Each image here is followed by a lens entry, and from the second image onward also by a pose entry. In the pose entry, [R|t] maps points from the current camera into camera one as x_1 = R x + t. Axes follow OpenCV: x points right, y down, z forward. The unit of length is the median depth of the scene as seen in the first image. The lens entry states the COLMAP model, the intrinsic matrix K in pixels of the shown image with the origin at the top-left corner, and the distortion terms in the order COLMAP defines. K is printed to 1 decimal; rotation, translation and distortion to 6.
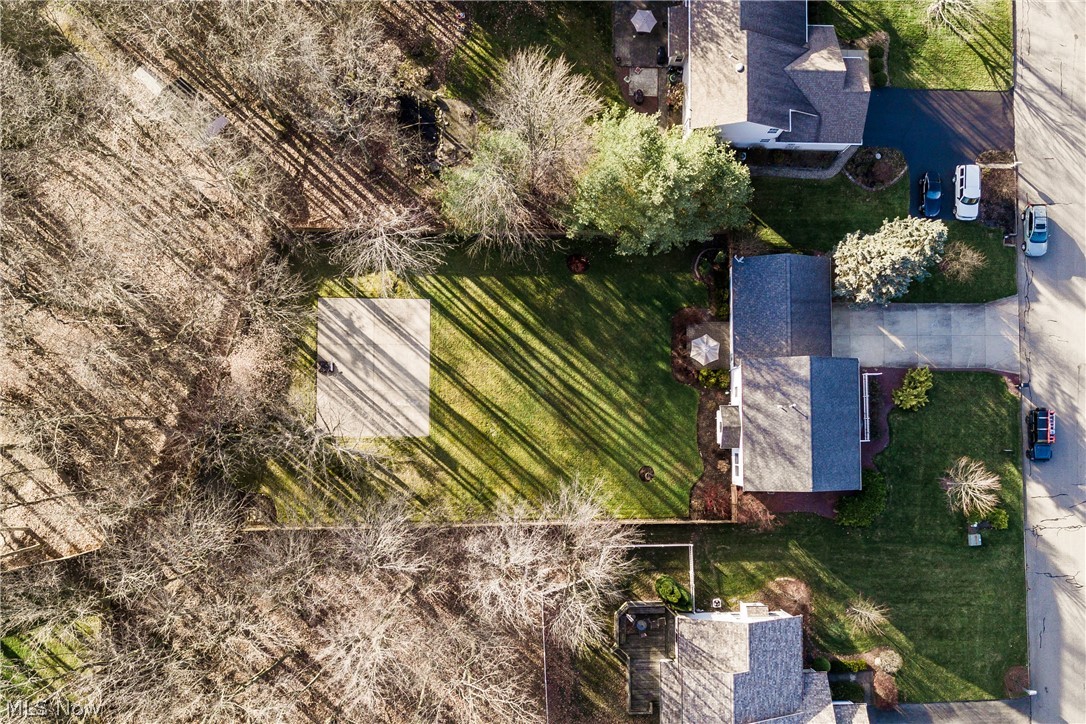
lens RADIAL K [[797.1, 0, 564.7], [0, 797.1, 362.5], [0, 0, 1]] dist [-0.000187, -0.002835]
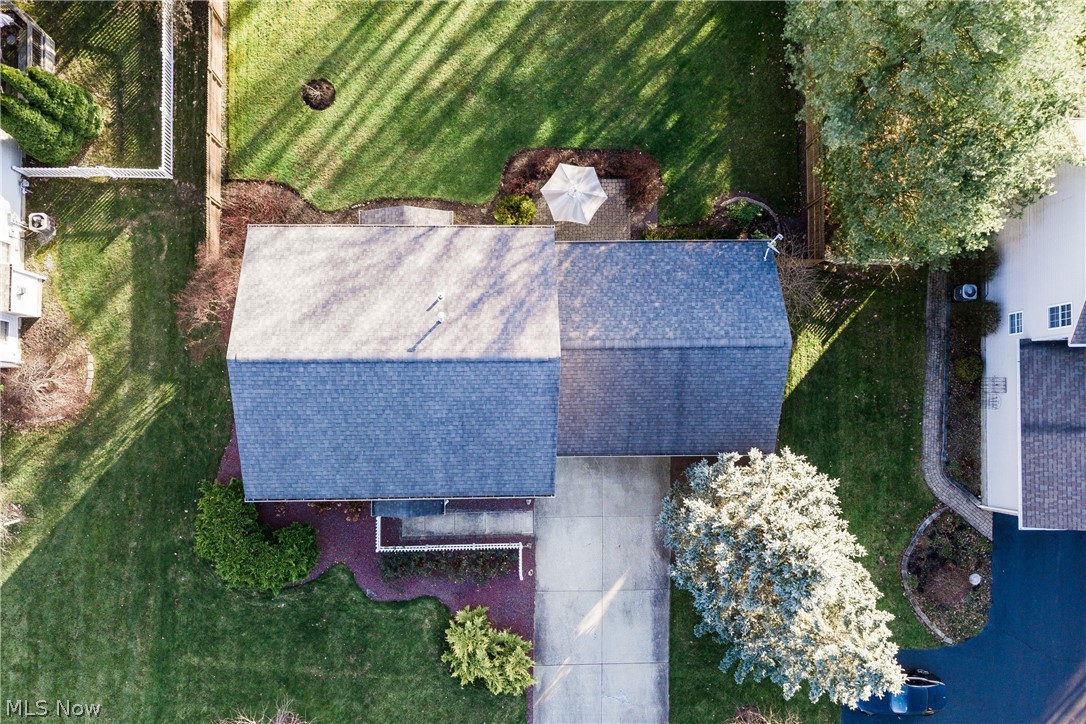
lens RADIAL K [[797.1, 0, 564.7], [0, 797.1, 362.5], [0, 0, 1]] dist [-0.000187, -0.002835]
pose [[-0.009211, 0.998510, -0.053786, 0.291700], [-0.999721, -0.010366, -0.021227, -0.000258], [-0.021753, 0.053576, 0.998327, 0.518769]]
